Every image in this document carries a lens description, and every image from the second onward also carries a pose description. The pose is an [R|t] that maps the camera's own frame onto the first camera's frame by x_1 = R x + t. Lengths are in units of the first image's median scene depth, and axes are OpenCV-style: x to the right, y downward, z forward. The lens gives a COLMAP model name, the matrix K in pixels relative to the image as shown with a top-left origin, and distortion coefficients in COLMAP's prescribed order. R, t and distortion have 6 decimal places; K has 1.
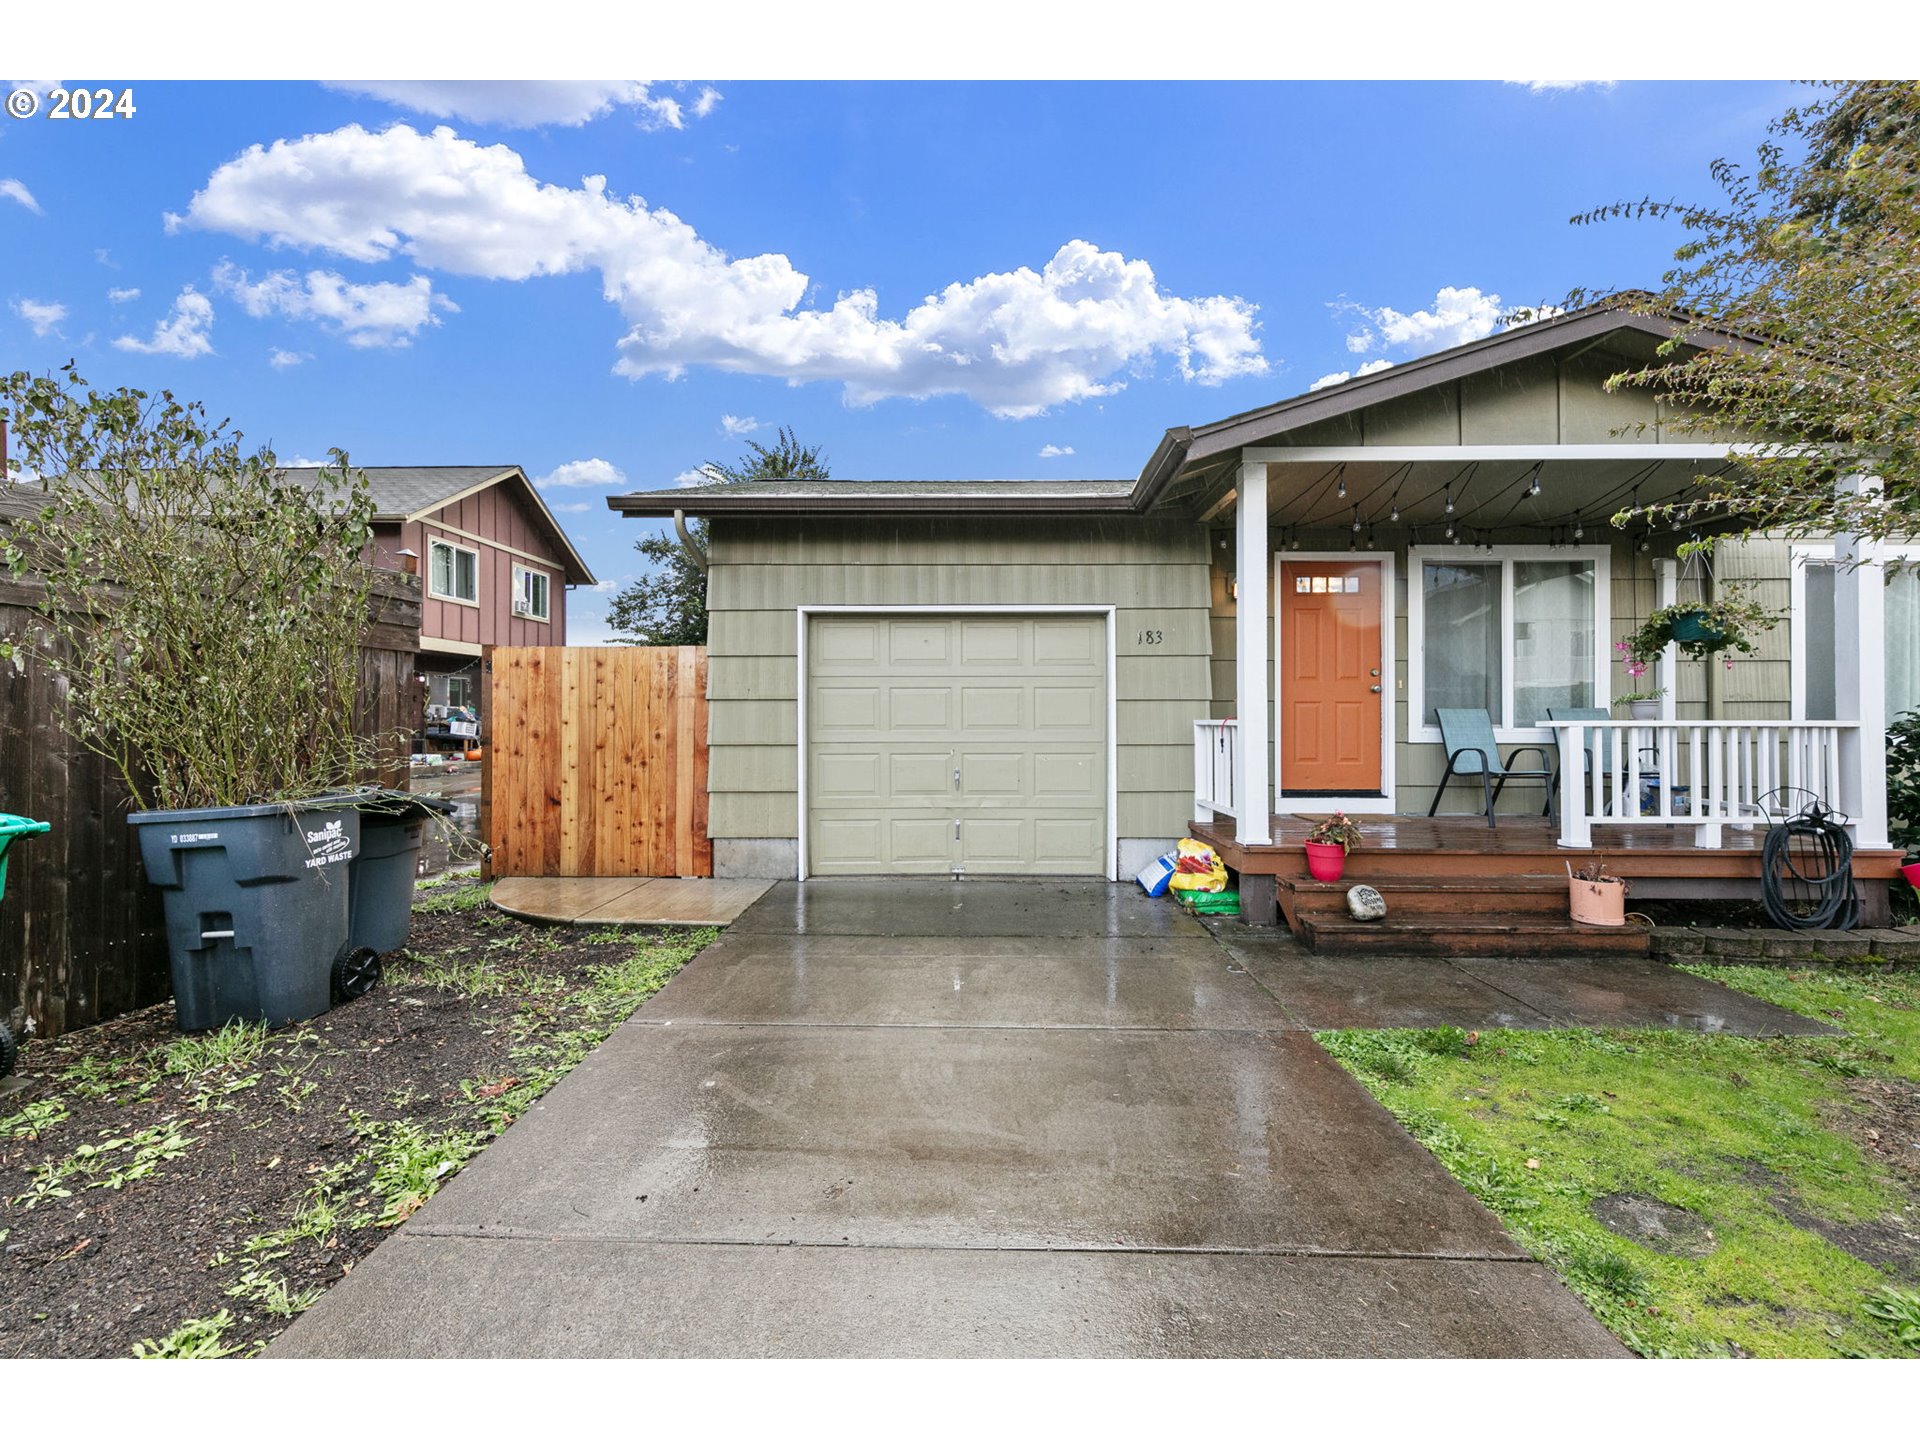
lens RADIAL K [[786.7, 0, 962.5], [0, 786.7, 714.0], [0, 0, 1]] dist [0.001152, -0.000132]
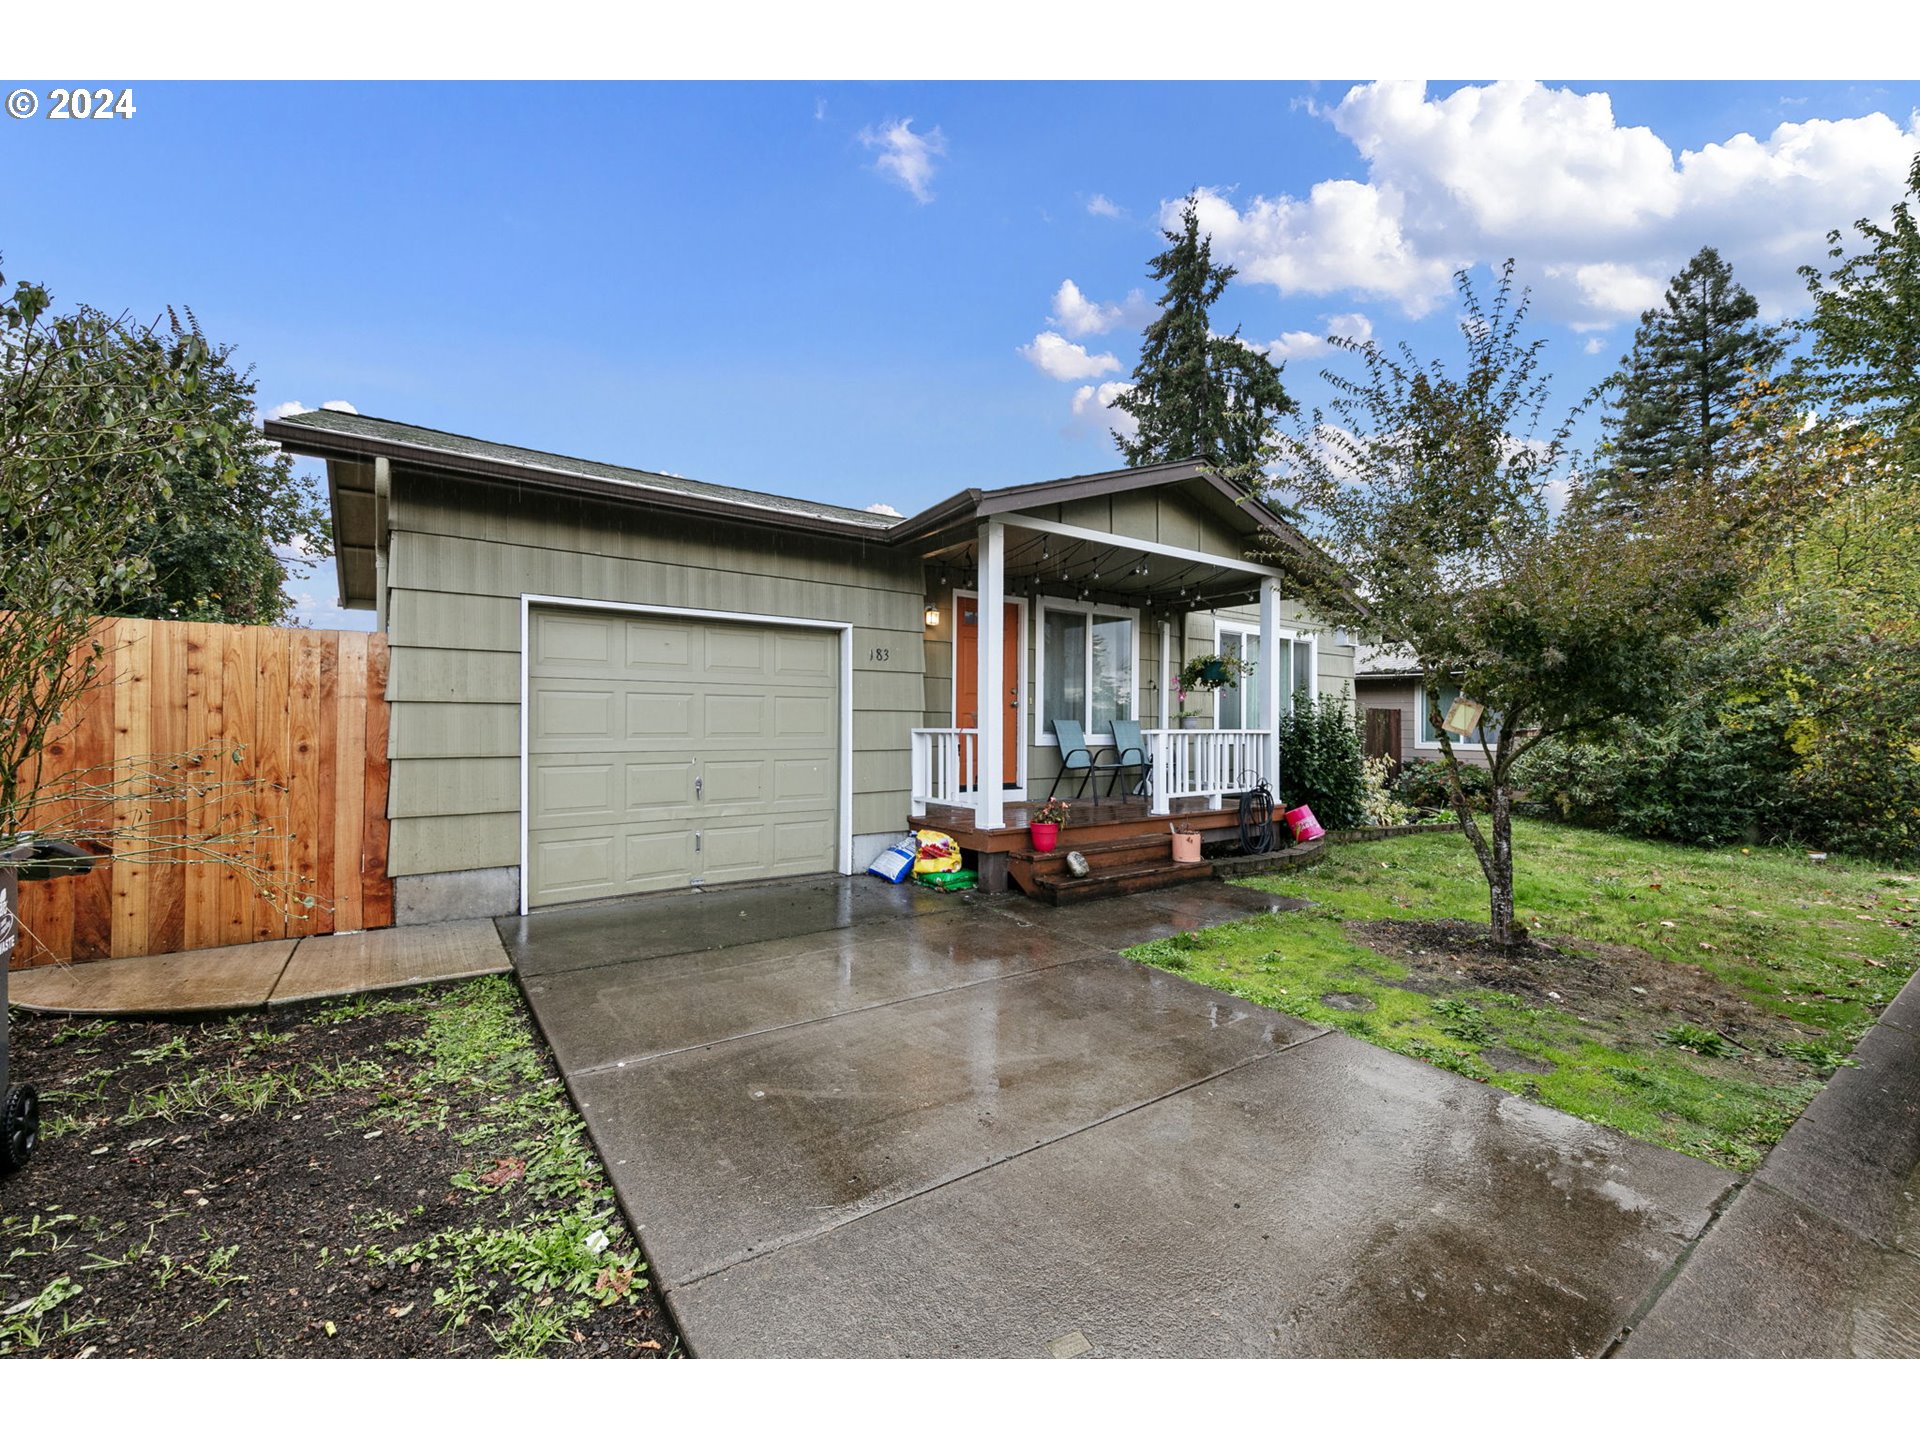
lens RADIAL K [[786.7, 0, 970.0], [0, 786.7, 728.6], [0, 0, 1]] dist [0.001152, -0.000132]
pose [[0.799717, 0.002035, 0.600373, -0.330313], [-0.007900, 0.999943, 0.007134, -0.001065], [-0.600325, -0.010448, 0.799688, 0.022075]]
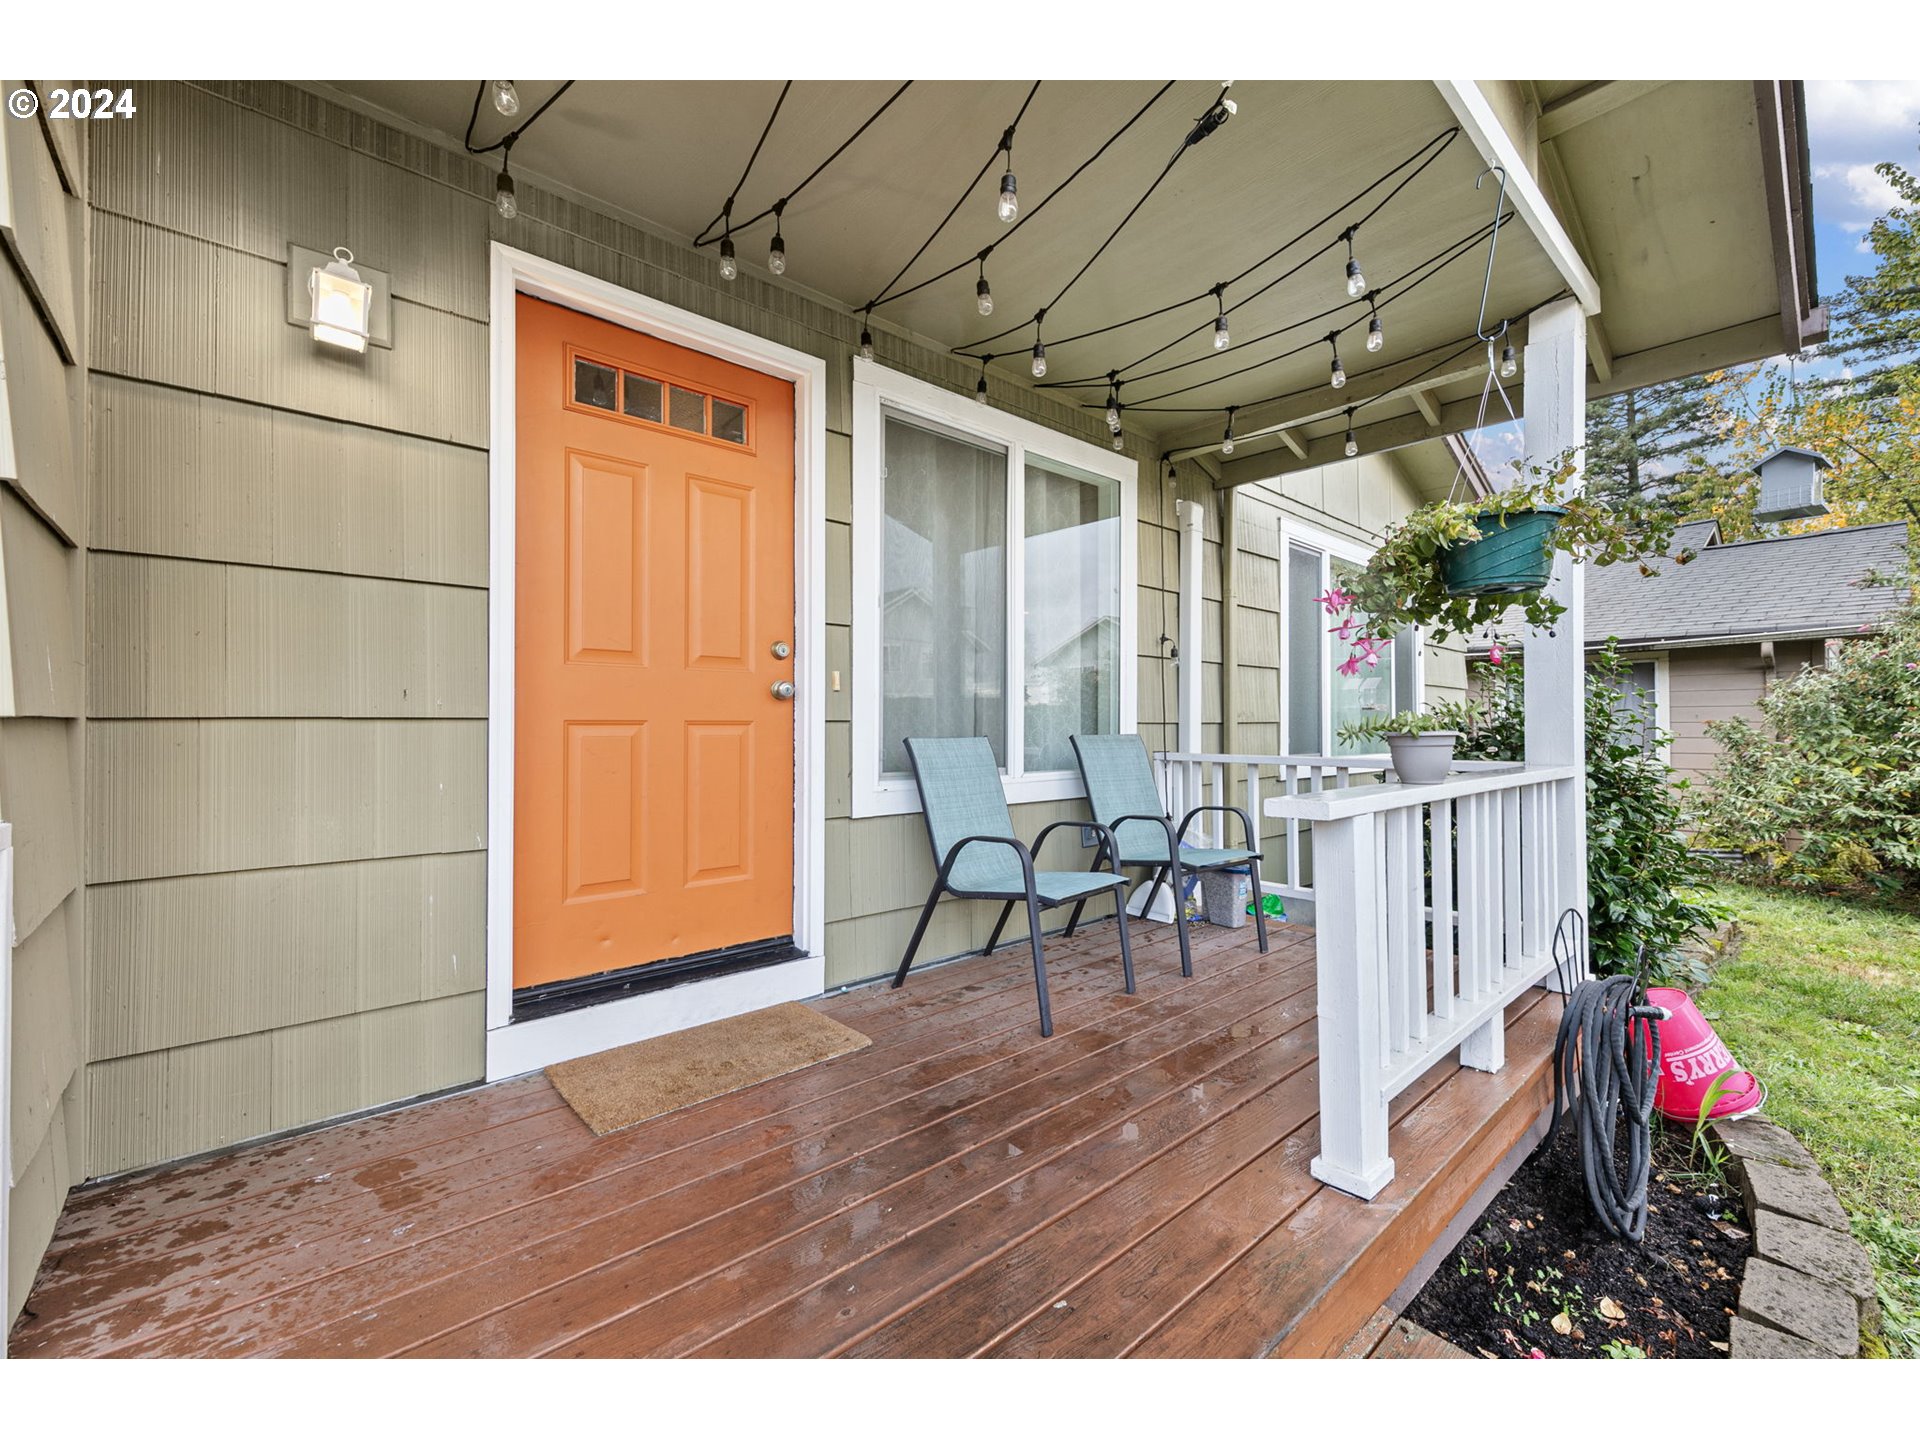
lens RADIAL K [[786.7, 0, 999.3], [0, 786.7, 722.2], [0, 0, 1]] dist [0.001152, -0.000132]
pose [[0.720423, 0.002606, 0.693530, 0.355698], [-0.003329, 0.999994, -0.000300, -0.017045], [-0.693527, -0.002092, 0.720427, 0.691783]]
